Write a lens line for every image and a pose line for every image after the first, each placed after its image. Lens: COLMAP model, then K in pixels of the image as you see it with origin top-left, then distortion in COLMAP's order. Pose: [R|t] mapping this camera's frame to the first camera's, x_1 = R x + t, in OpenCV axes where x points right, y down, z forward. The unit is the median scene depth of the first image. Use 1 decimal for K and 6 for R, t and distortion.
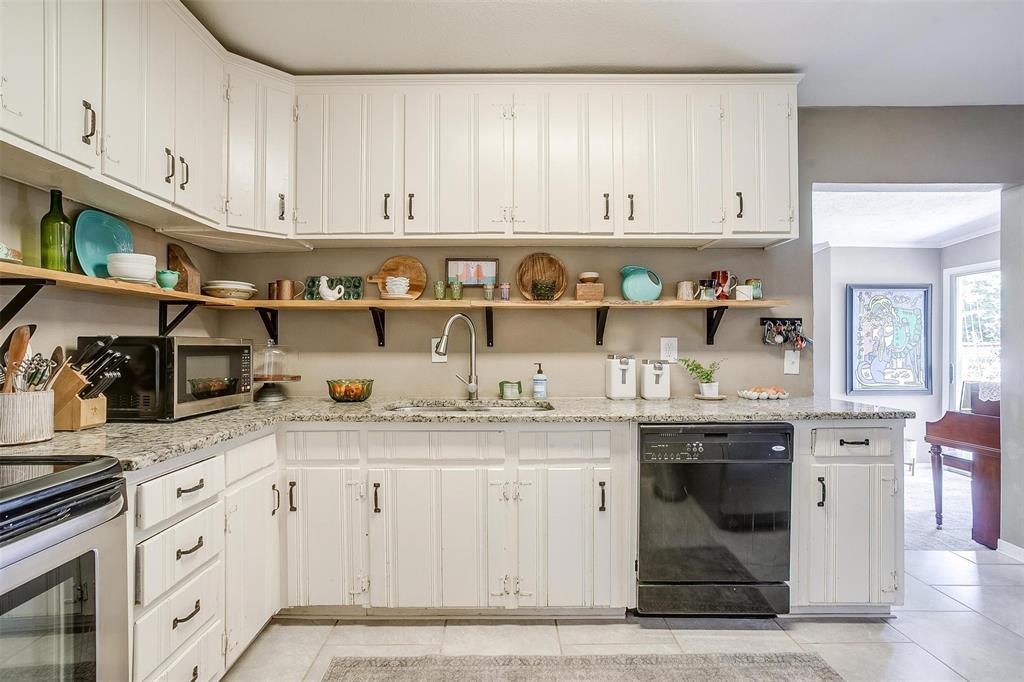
lens RADIAL K [[500.1, 0, 512.0], [0, 500.1, 341.0], [0, 0, 1]] dist [-0.062575, 0.039118]
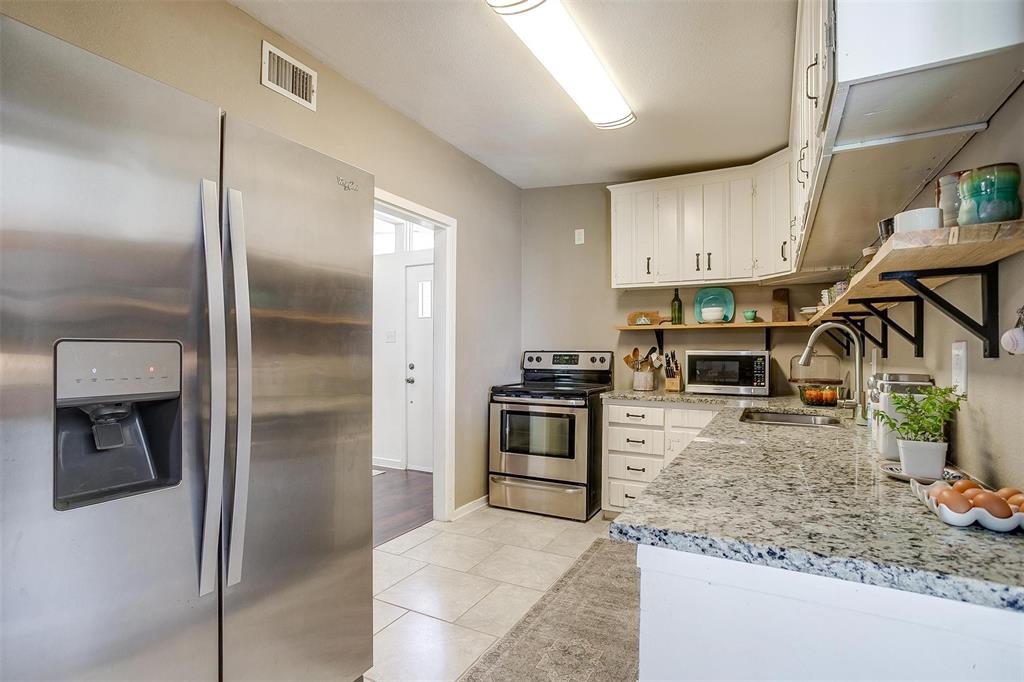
lens RADIAL K [[512.8, 0, 509.3], [0, 512.8, 350.1], [0, 0, 1]] dist [-0.063288, 0.036349]
pose [[-0.464302, -0.005919, -0.885657, 1.051154], [0.004944, 0.999945, -0.009275, 0.003227], [0.885663, -0.008685, -0.464247, 0.939442]]
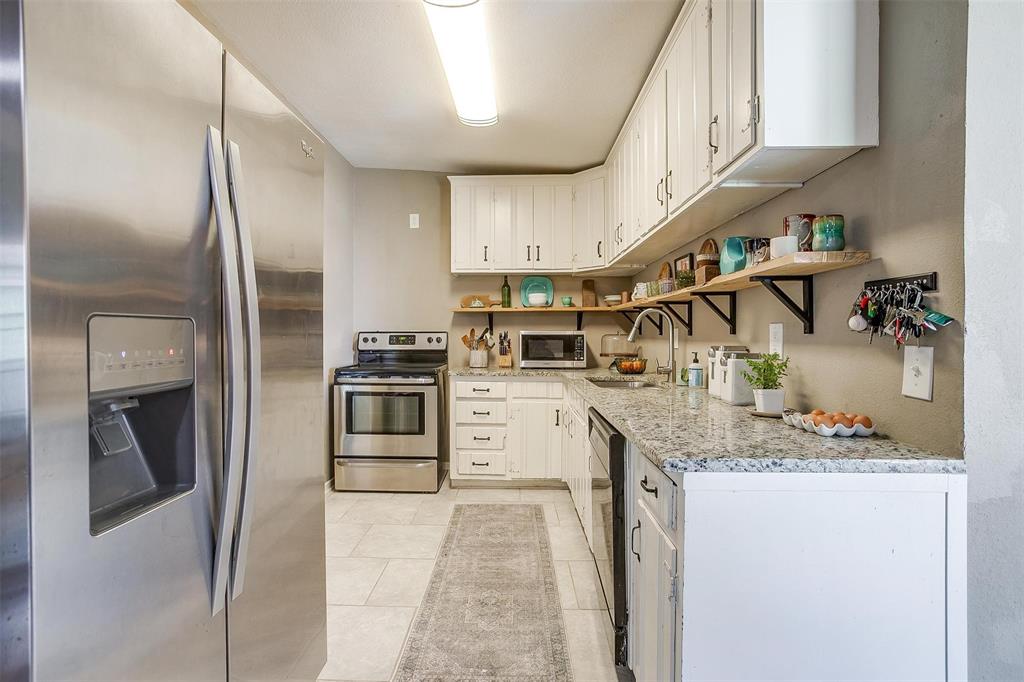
lens RADIAL K [[500.1, 0, 512.0], [0, 500.1, 341.0], [0, 0, 1]] dist [-0.062575, 0.039118]
pose [[-0.017058, 0.013849, -0.999759, 1.155657], [0.011121, 0.999845, 0.013661, 0.004286], [0.999793, -0.010885, -0.017210, 0.710044]]
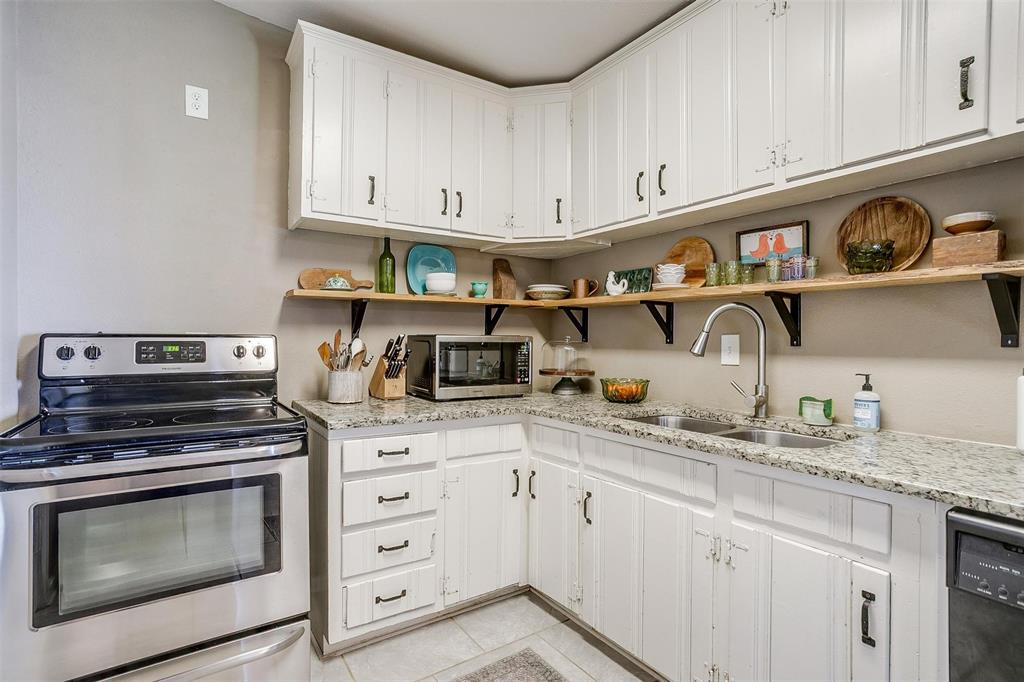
lens RADIAL K [[500.1, 0, 512.0], [0, 500.1, 341.0], [0, 0, 1]] dist [-0.062575, 0.039118]
pose [[0.549704, 0.008426, -0.835317, 0.361134], [0.002406, 0.999929, 0.011669, -0.005972], [0.835356, -0.008424, 0.549644, 0.316200]]
